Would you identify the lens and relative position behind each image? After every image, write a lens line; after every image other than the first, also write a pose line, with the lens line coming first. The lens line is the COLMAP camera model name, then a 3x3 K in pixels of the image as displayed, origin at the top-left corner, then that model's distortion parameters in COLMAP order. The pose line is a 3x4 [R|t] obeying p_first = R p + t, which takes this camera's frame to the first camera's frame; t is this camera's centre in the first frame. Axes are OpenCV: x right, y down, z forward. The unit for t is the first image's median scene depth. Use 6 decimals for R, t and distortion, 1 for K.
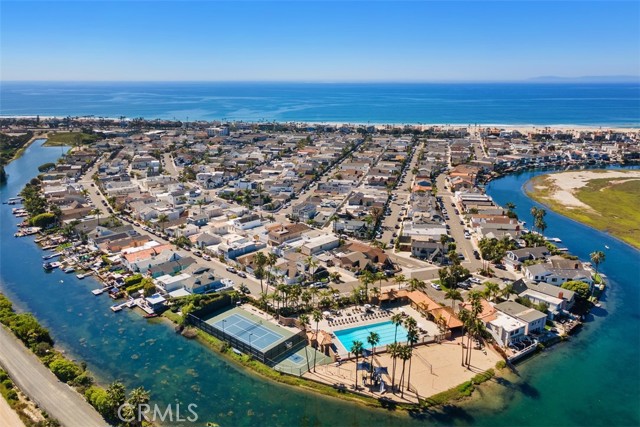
lens RADIAL K [[451.8, 0, 320.0], [0, 451.8, 213.5], [0, 0, 1]] dist [0.025310, 0.039914]
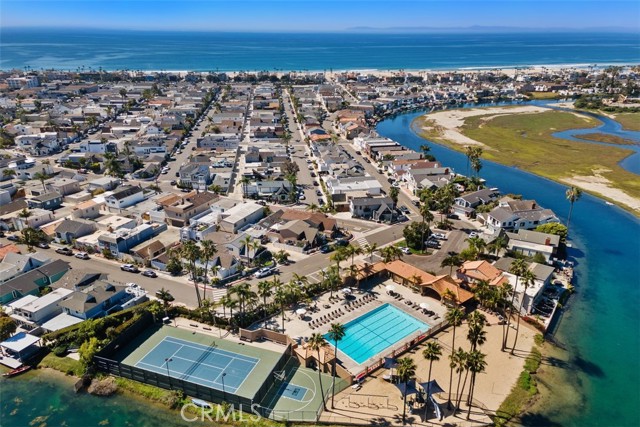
lens RADIAL K [[451.8, 0, 320.0], [0, 451.8, 213.5], [0, 0, 1]] dist [0.025310, 0.039914]
pose [[0.936366, -0.122754, 0.328862, -0.132495], [0.088919, 0.989252, 0.116078, -0.014746], [-0.339576, -0.079449, 0.937217, 0.230972]]
